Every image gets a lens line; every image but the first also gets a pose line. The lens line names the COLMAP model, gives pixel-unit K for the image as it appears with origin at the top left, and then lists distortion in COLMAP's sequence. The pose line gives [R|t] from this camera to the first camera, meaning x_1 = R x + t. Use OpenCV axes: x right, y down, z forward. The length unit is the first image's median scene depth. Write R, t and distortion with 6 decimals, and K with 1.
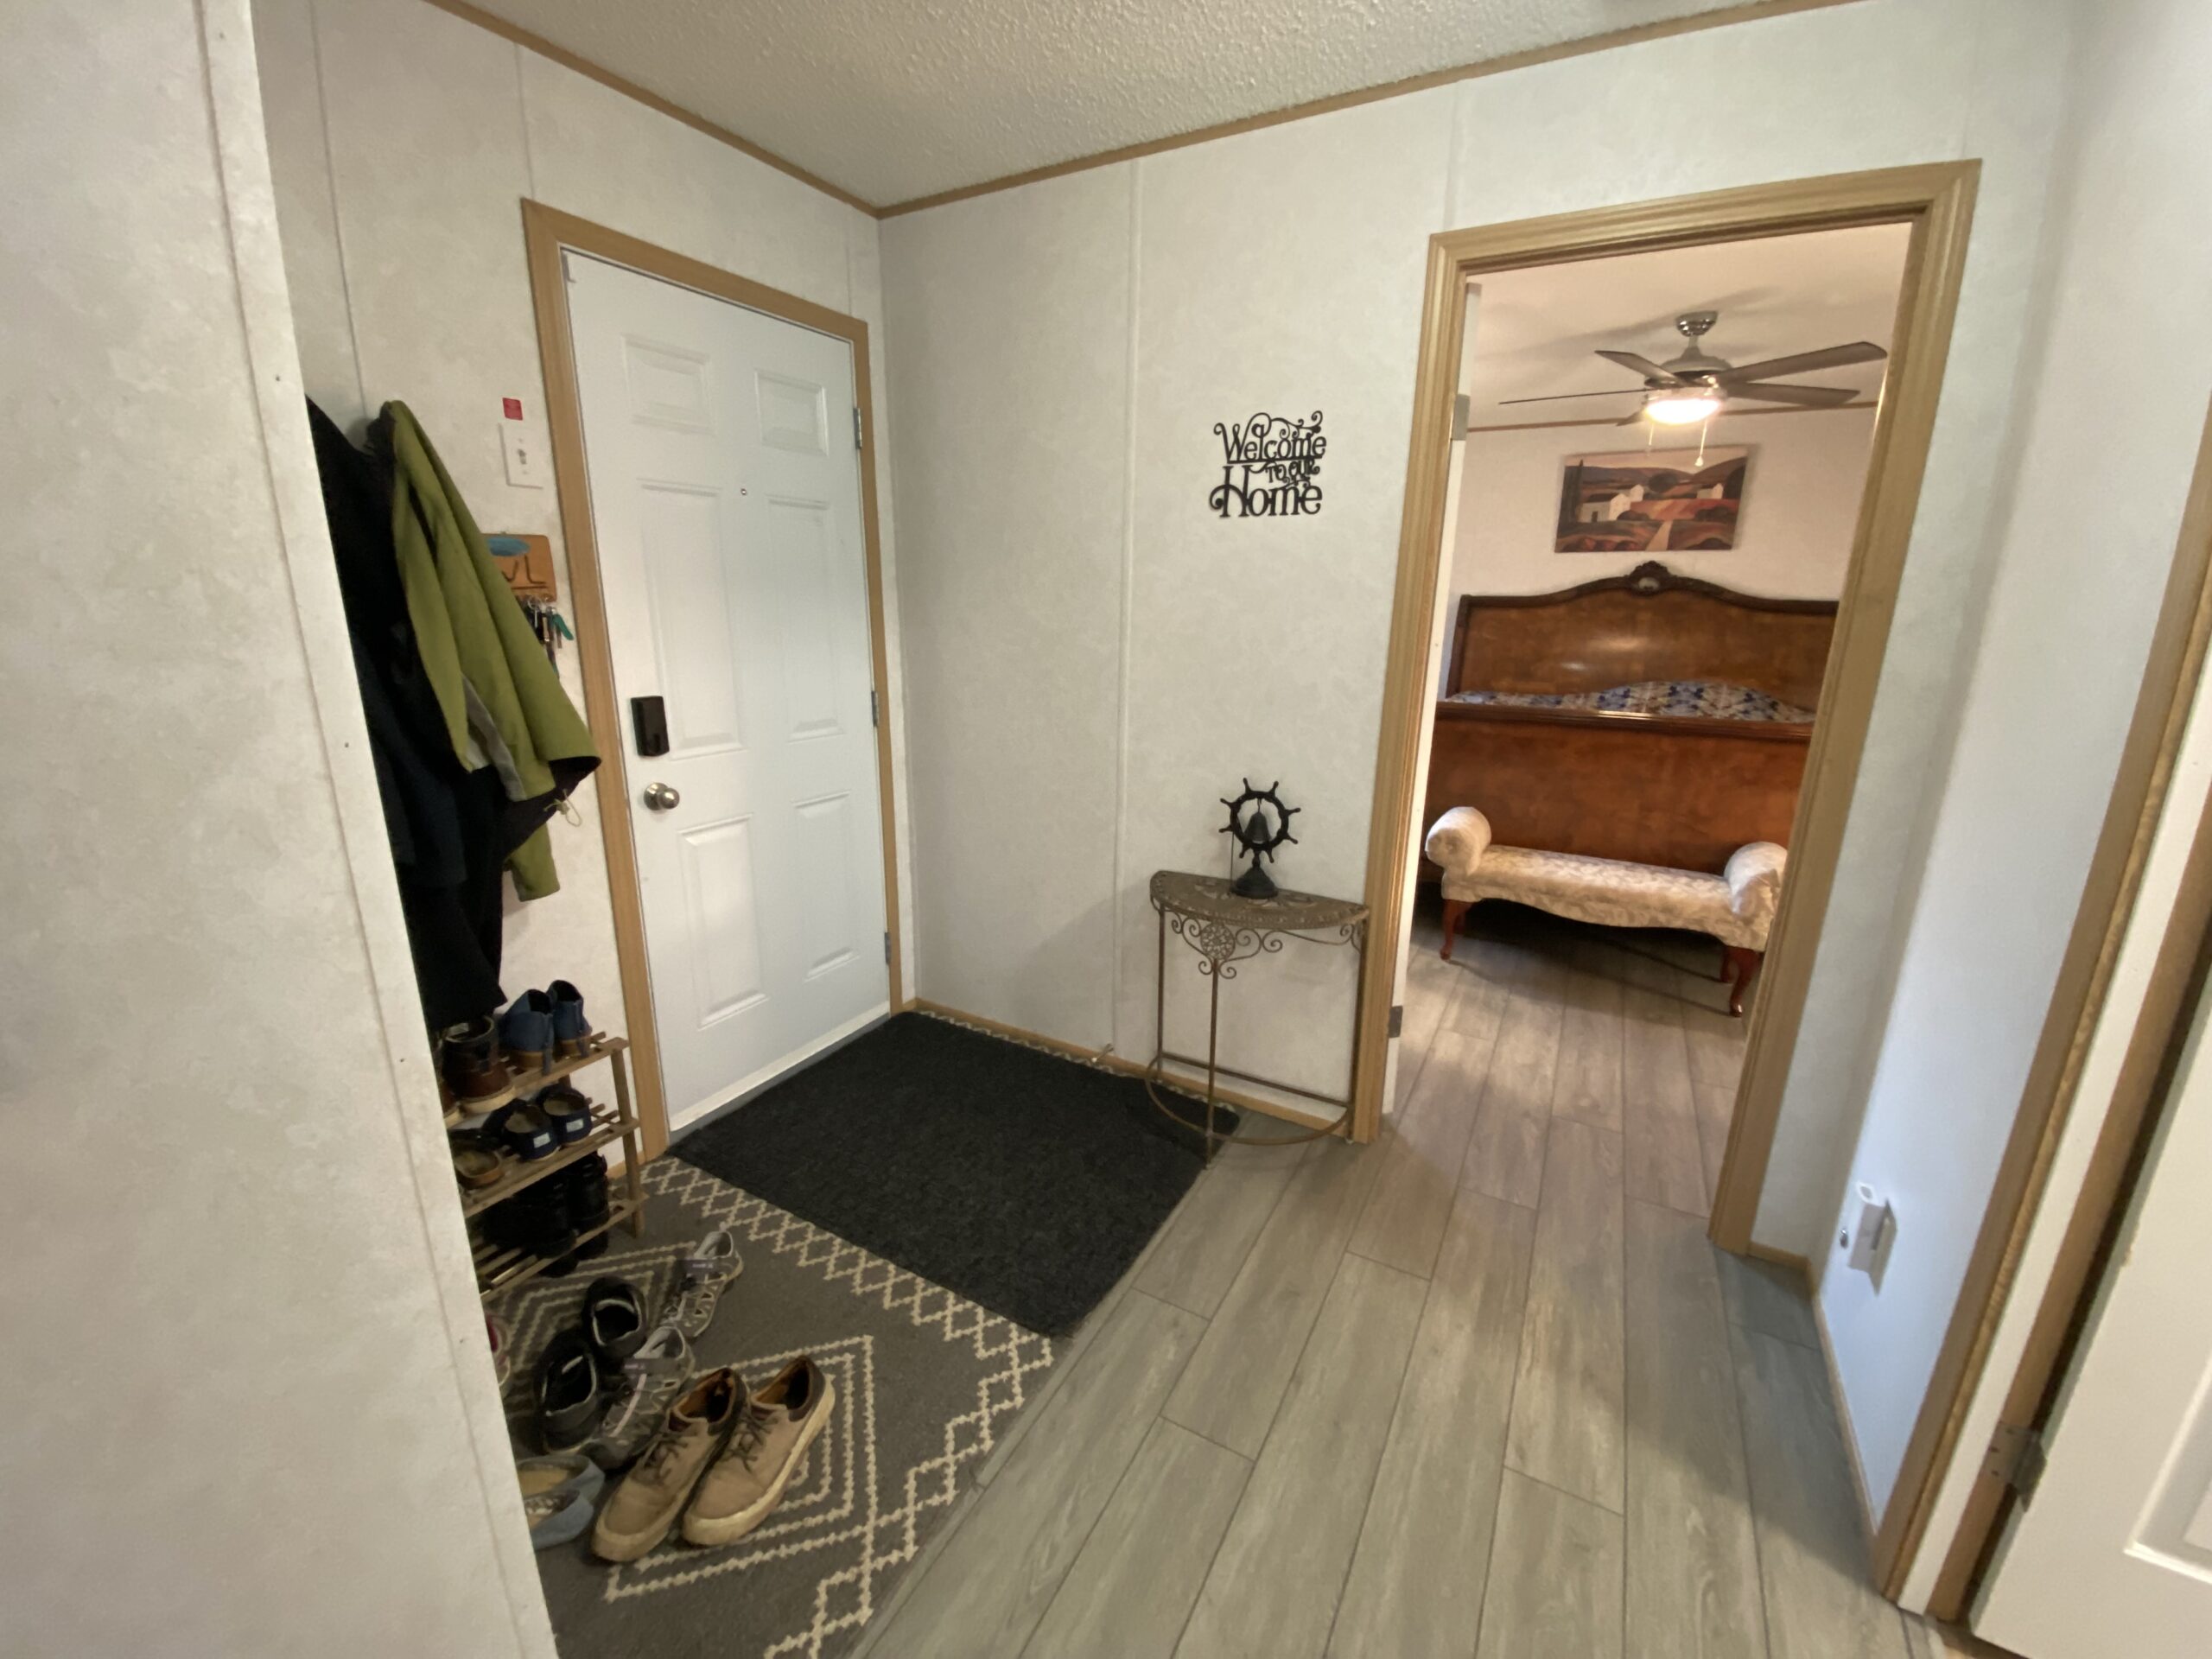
lens RADIAL K [[898.3, 0, 1102.2], [0, 898.3, 826.6], [0, 0, 1]] dist [0.009407, -0.000617]
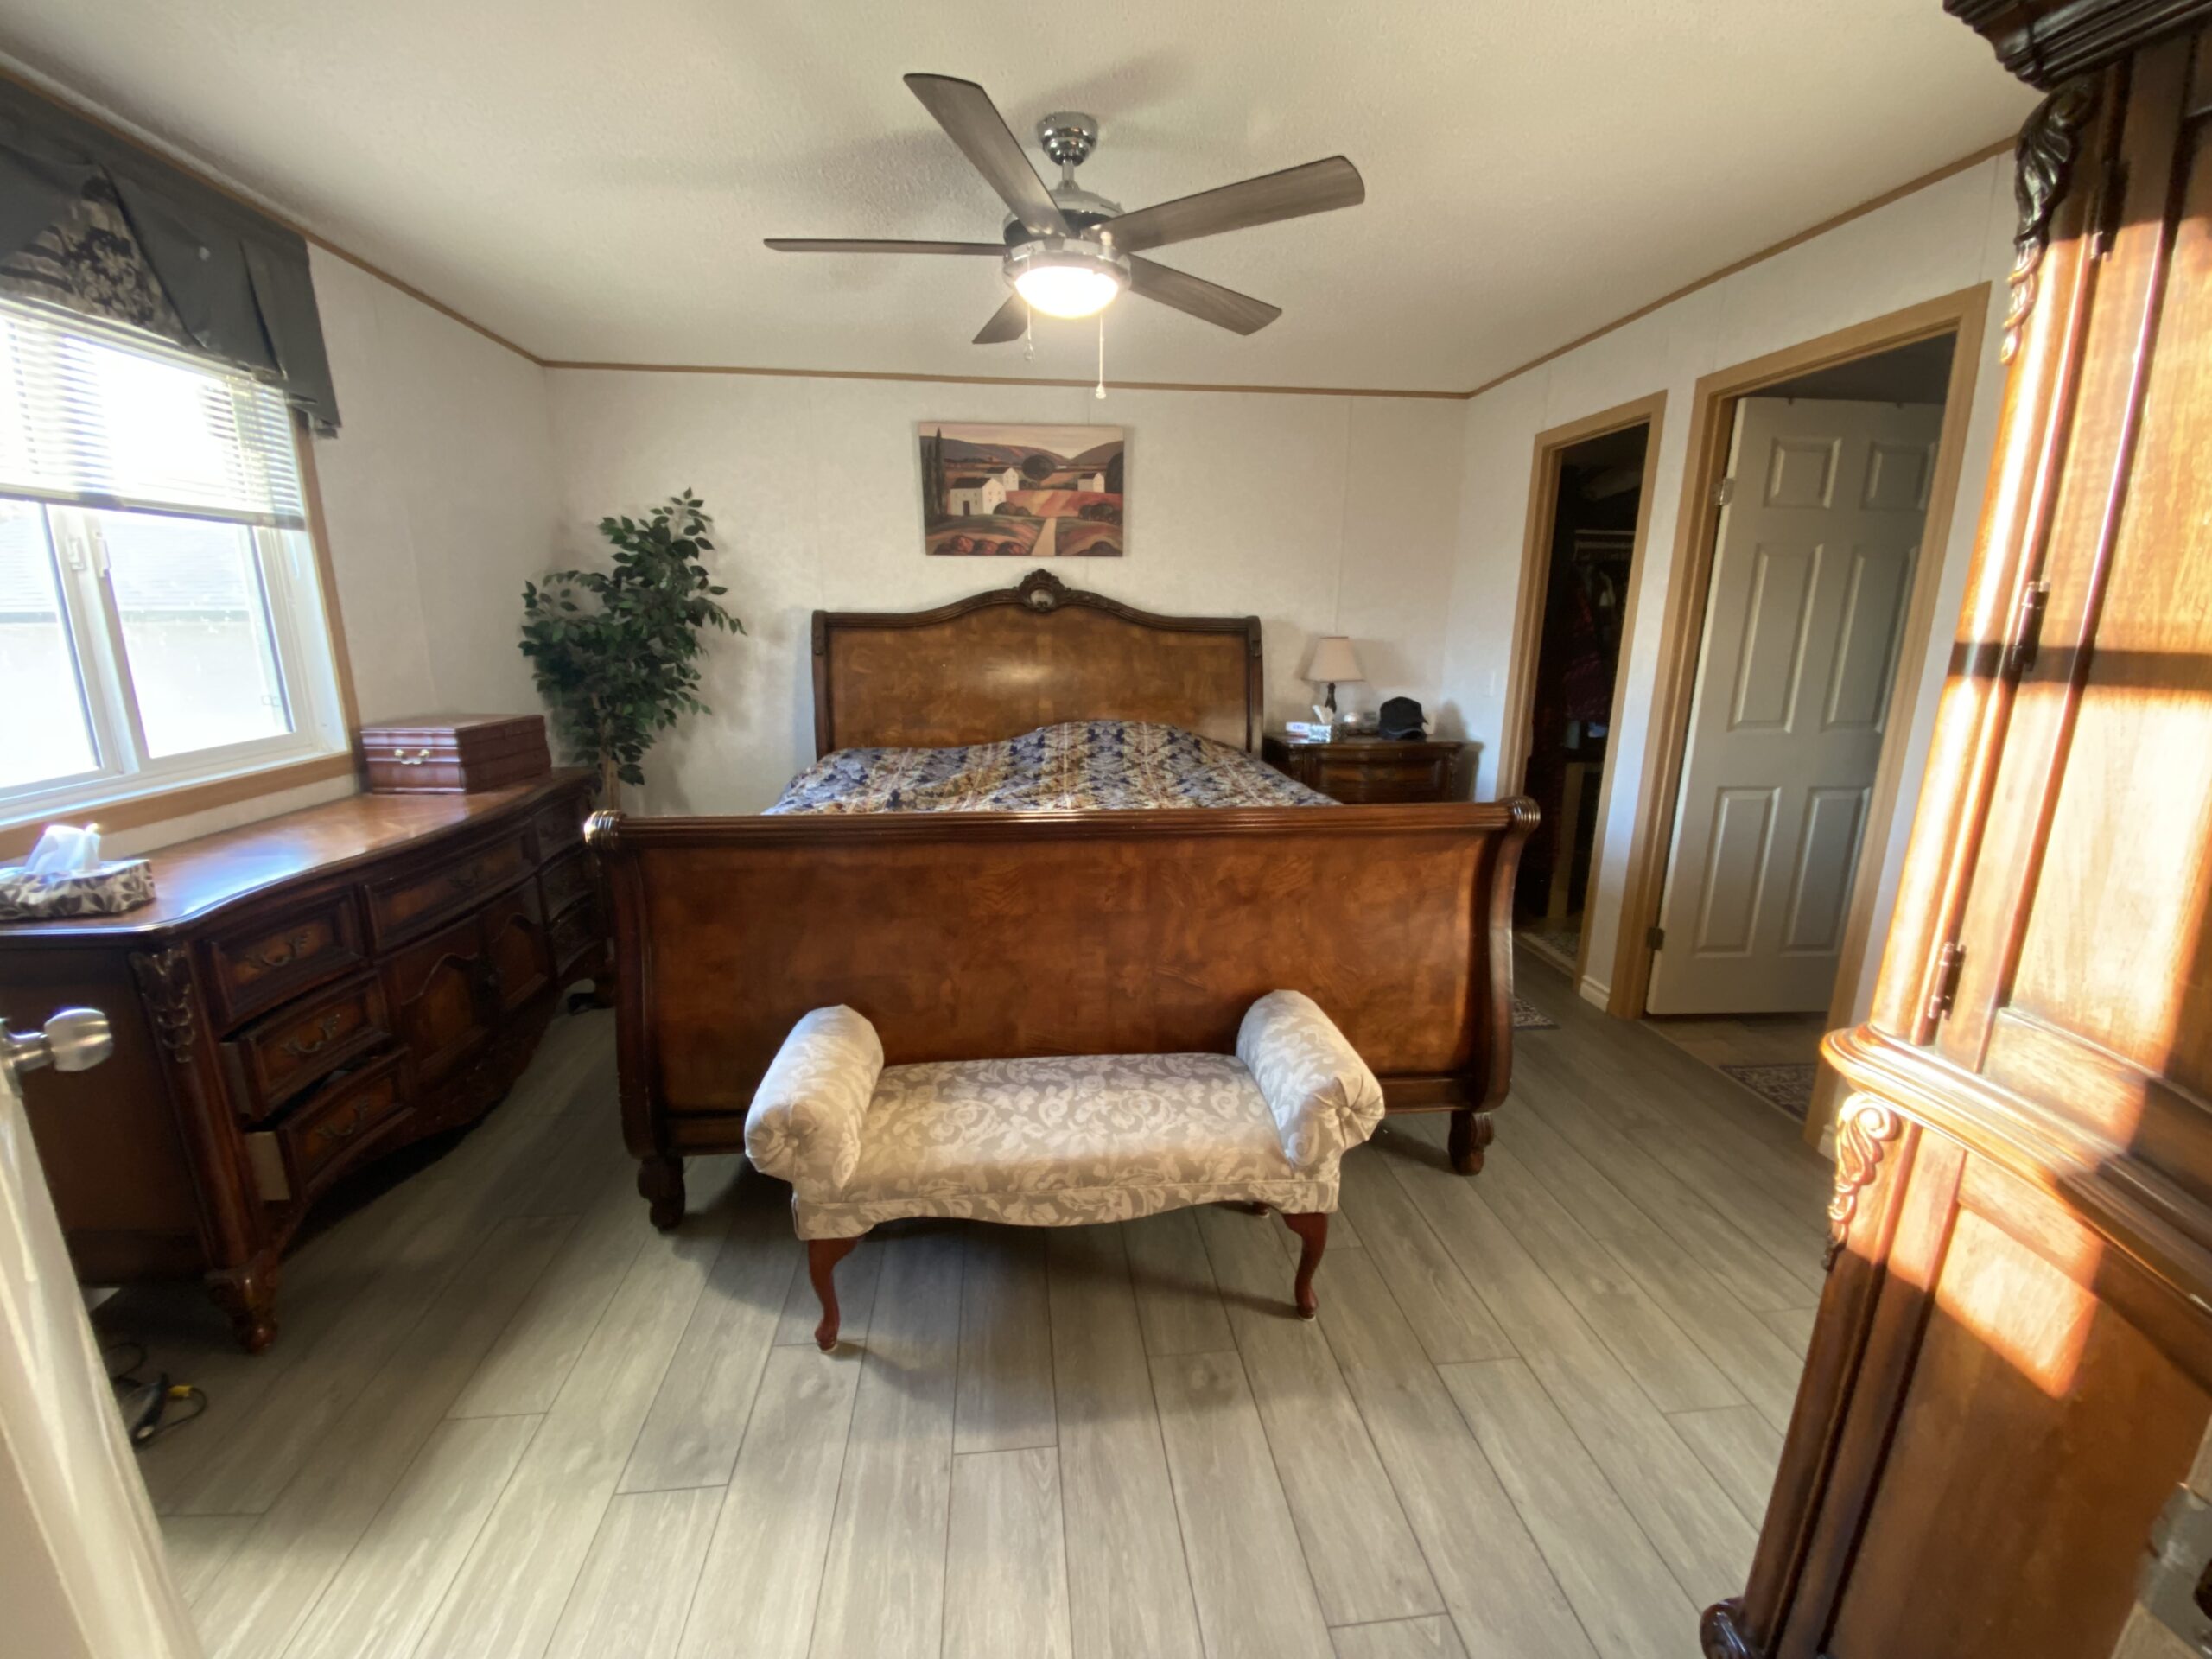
lens RADIAL K [[898.3, 0, 1103.1], [0, 898.3, 825.1], [0, 0, 1]] dist [0.009407, -0.000617]
pose [[0.815010, -0.135435, 0.563397, 0.200842], [0.149665, 0.988511, 0.021124, -0.090752], [-0.559785, 0.067104, 0.825916, 0.372543]]
